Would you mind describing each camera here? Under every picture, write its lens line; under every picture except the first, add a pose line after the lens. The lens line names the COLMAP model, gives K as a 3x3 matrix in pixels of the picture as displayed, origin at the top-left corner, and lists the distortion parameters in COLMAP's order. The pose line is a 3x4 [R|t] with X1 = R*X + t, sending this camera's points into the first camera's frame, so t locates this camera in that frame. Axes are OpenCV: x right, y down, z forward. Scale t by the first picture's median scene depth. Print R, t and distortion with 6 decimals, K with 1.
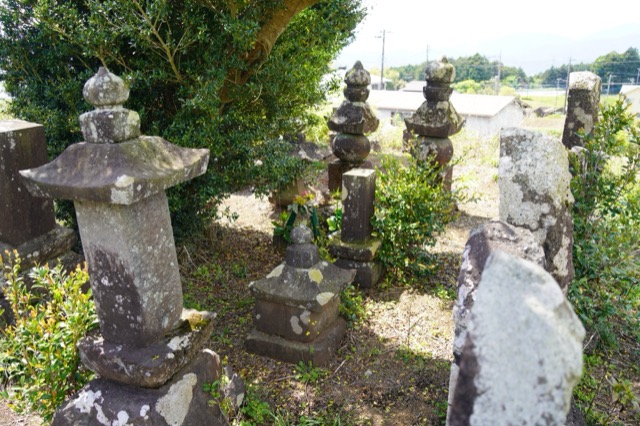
lens RADIAL K [[510.0, 0, 320.2], [0, 510.0, 213.5], [0, 0, 1]] dist [-0.007235, 0.012263]
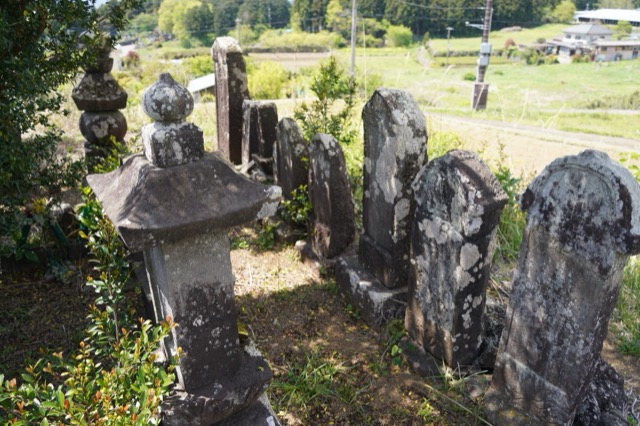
lens RADIAL K [[510.0, 0, 320.5], [0, 510.0, 212.7], [0, 0, 1]] dist [-0.007235, 0.012263]
pose [[0.575656, -0.299703, 0.760788, -0.550854], [0.237910, 0.951546, 0.194833, -0.098356], [-0.782316, 0.068842, 0.619065, 0.176656]]
